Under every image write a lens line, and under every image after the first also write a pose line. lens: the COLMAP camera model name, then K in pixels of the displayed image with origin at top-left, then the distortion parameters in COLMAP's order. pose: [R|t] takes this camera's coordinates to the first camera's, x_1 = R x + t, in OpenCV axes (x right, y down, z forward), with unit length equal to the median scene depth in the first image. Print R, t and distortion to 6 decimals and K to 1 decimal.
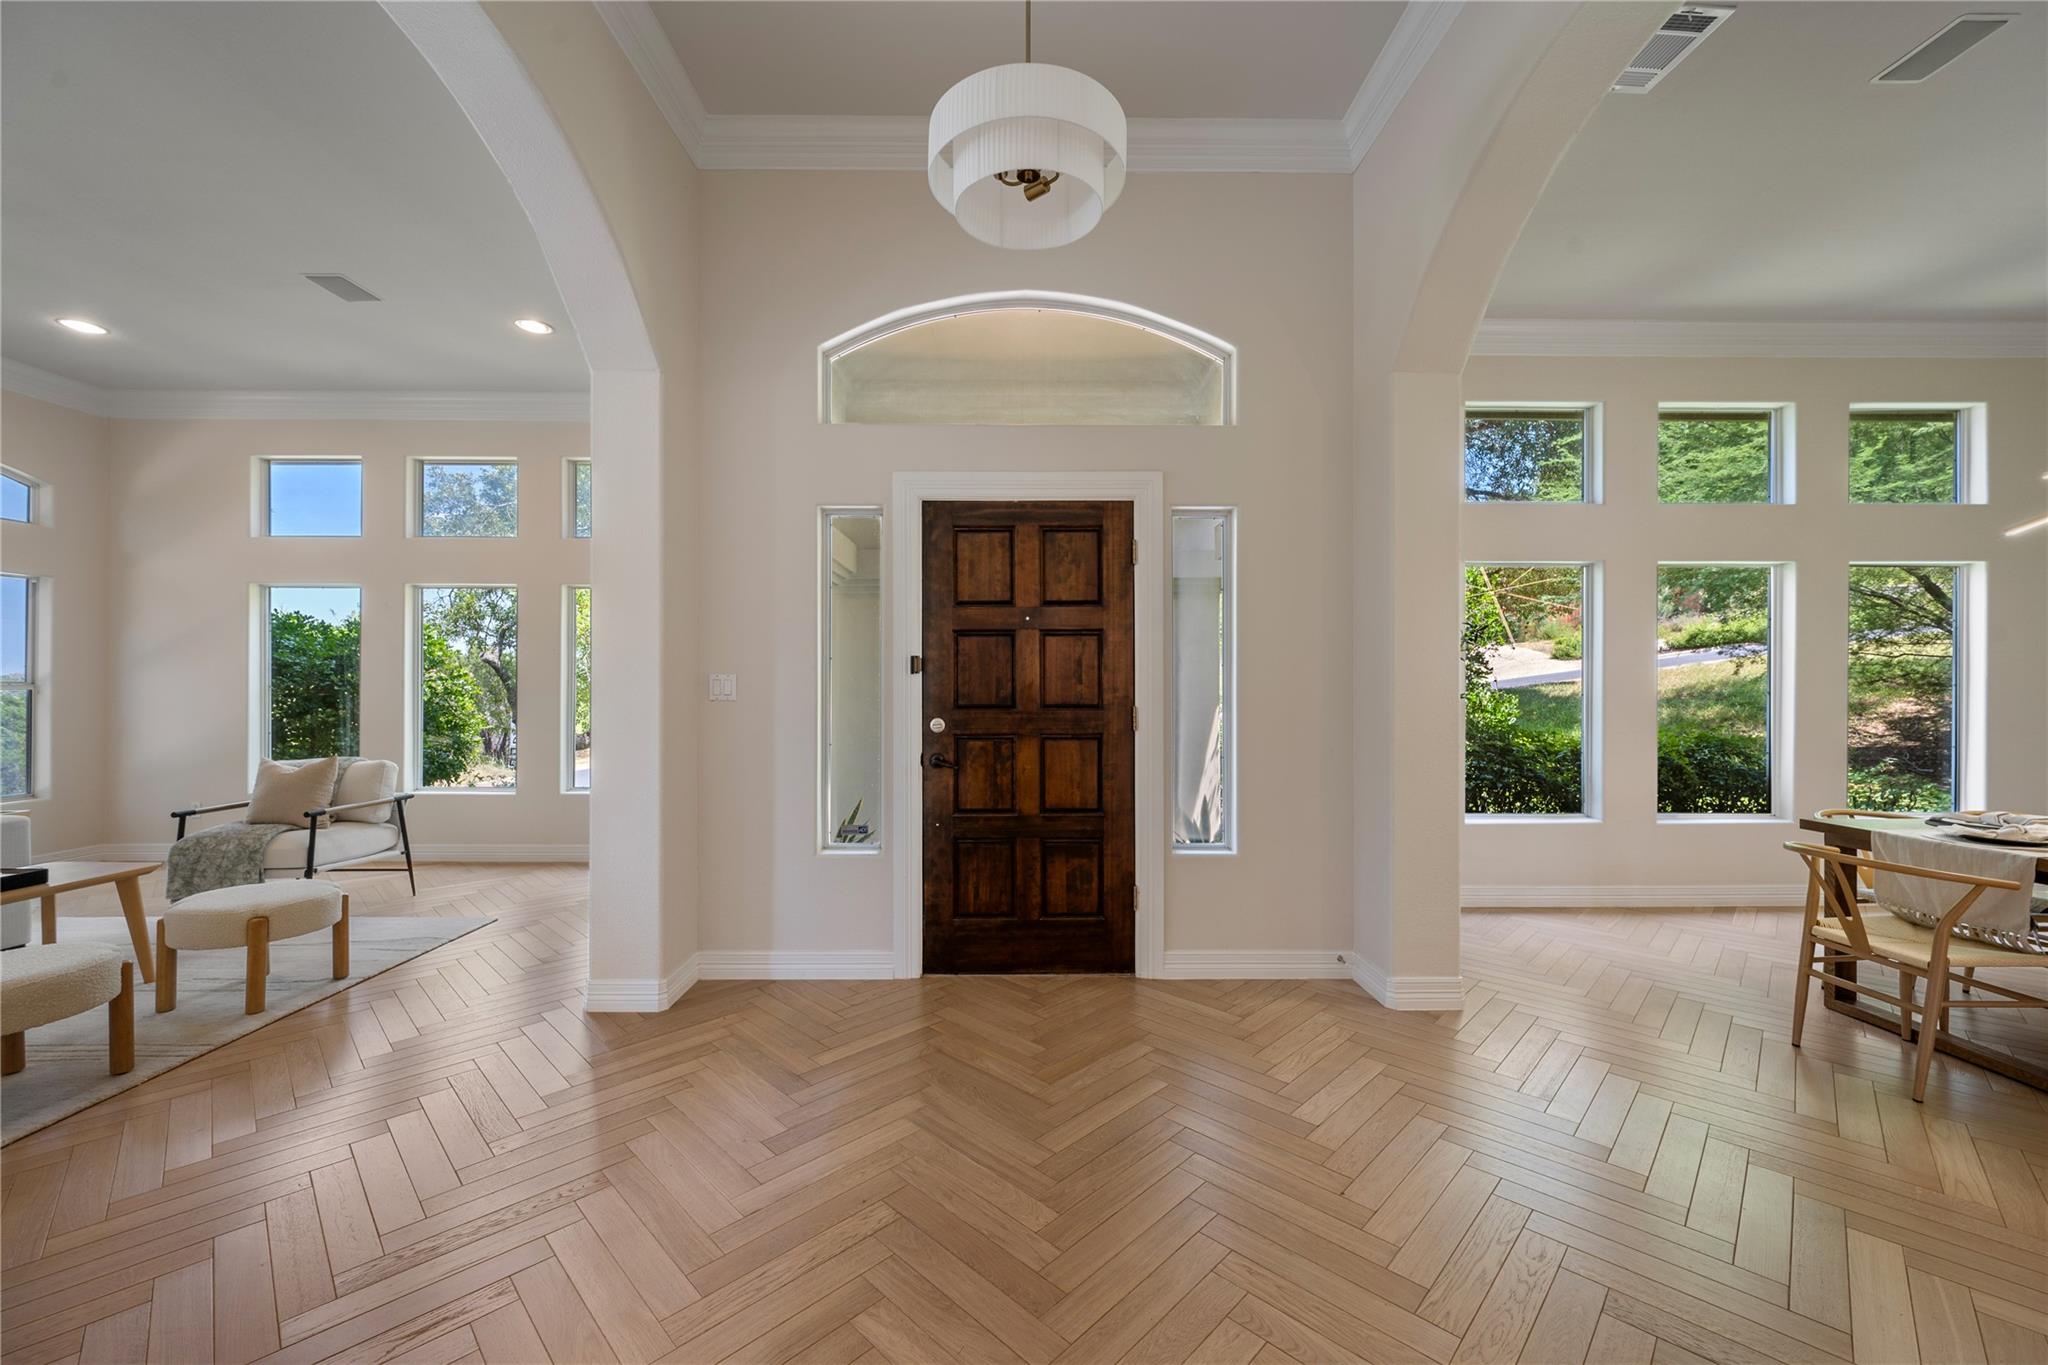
lens RADIAL K [[798.9, 0, 1021.3], [0, 798.9, 686.9], [0, 0, 1]] dist [0.000807, -0.001019]
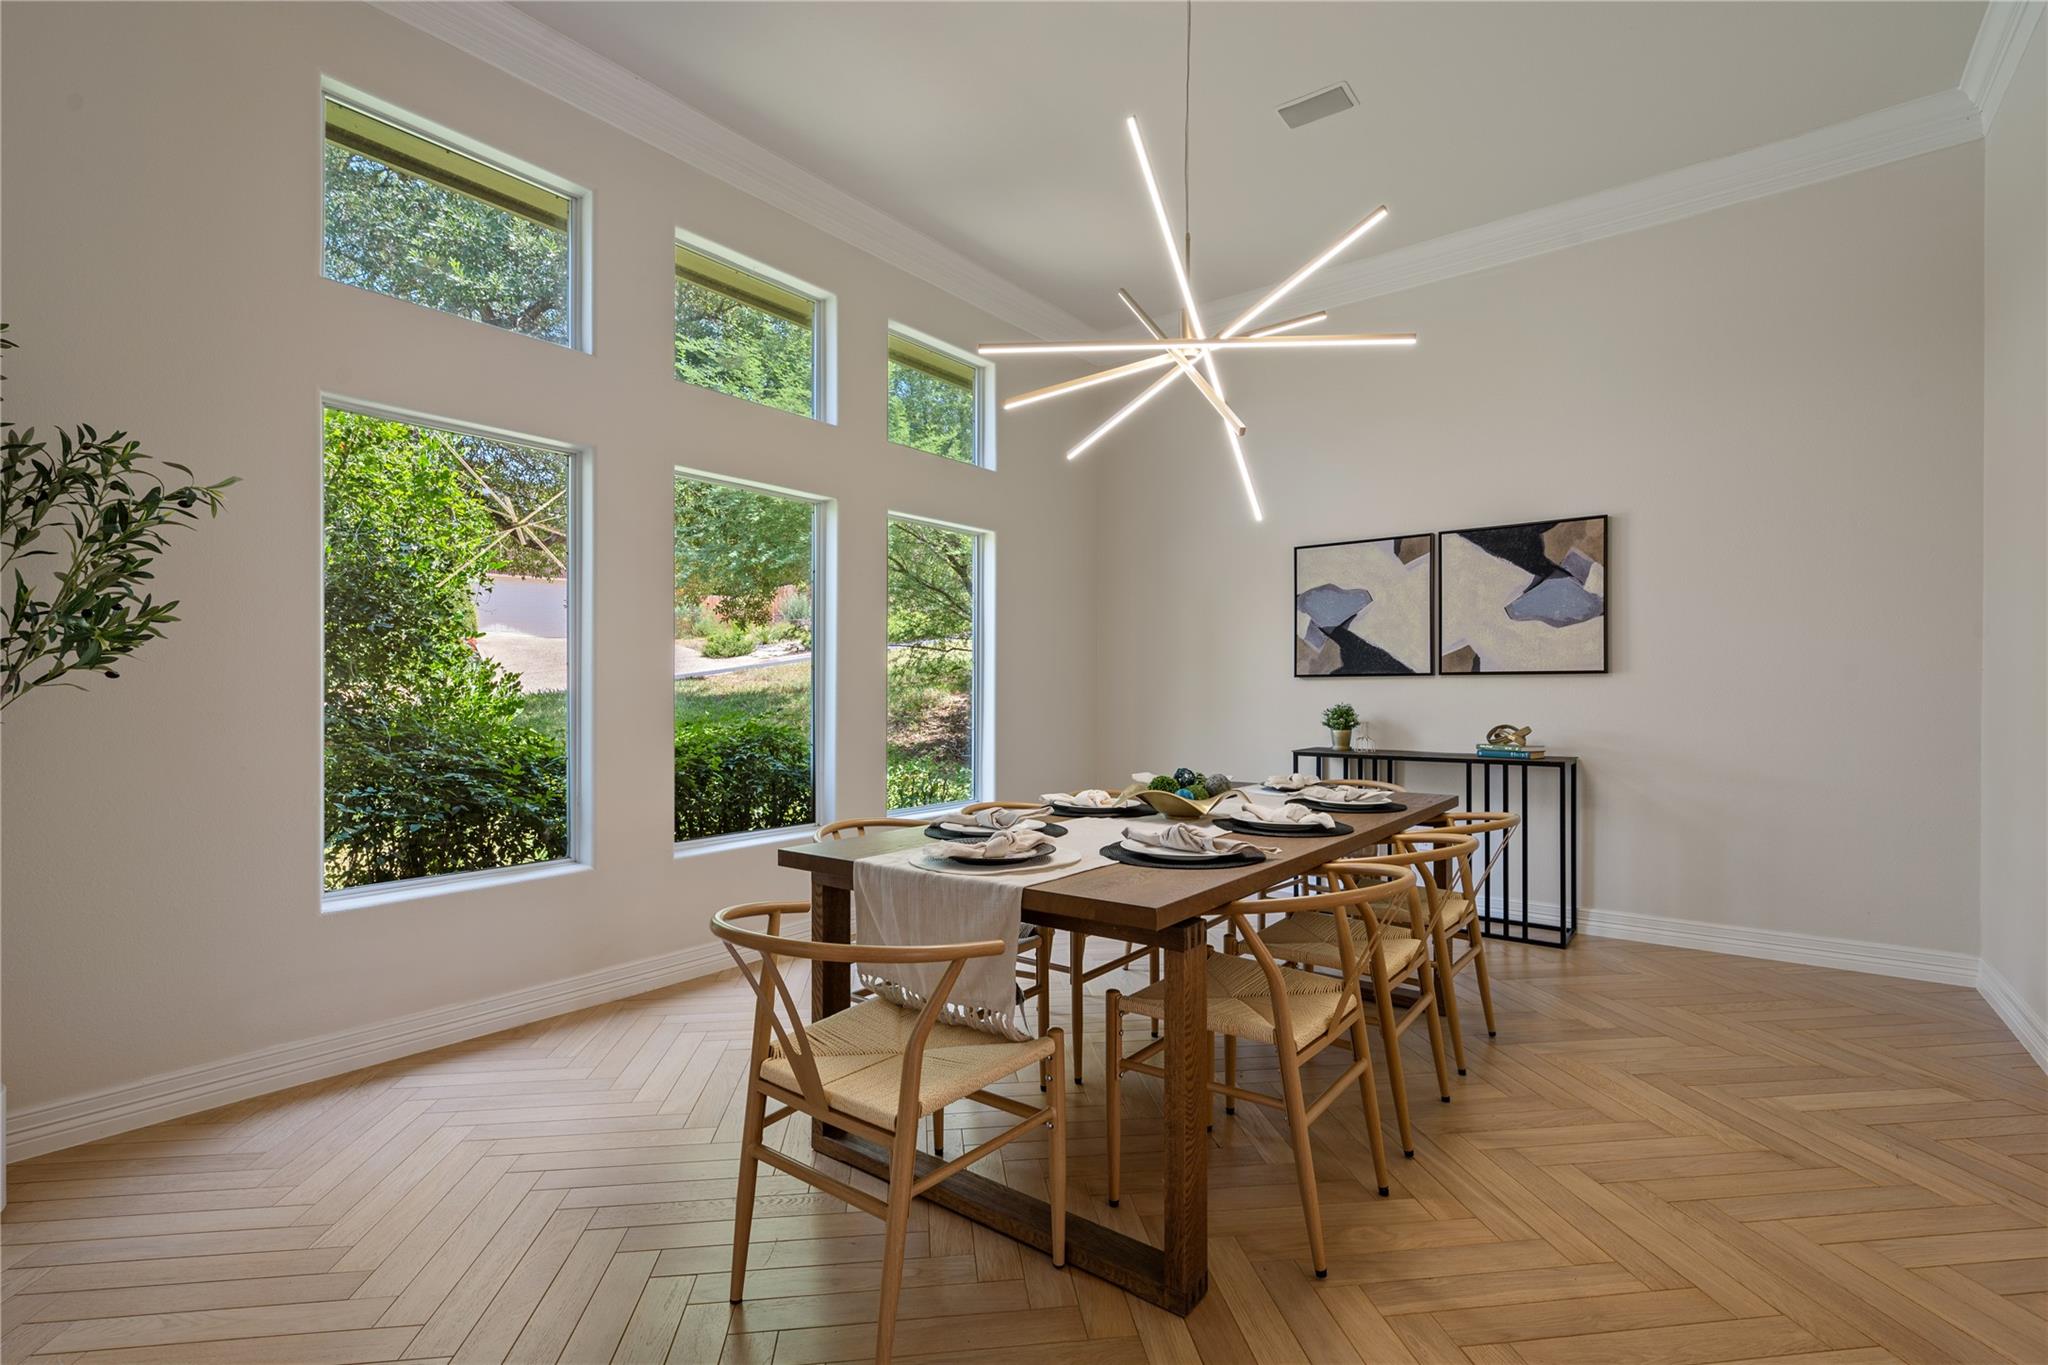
lens RADIAL K [[936.4, 0, 1023.7], [0, 936.4, 687.3], [0, 0, 1]] dist [-0.002062, 0.000570]
pose [[0.622968, 0.002301, 0.782244, 0.360275], [0.001016, 0.999992, -0.003750, 0.030002], [-0.782246, 0.003130, 0.622961, 0.278282]]
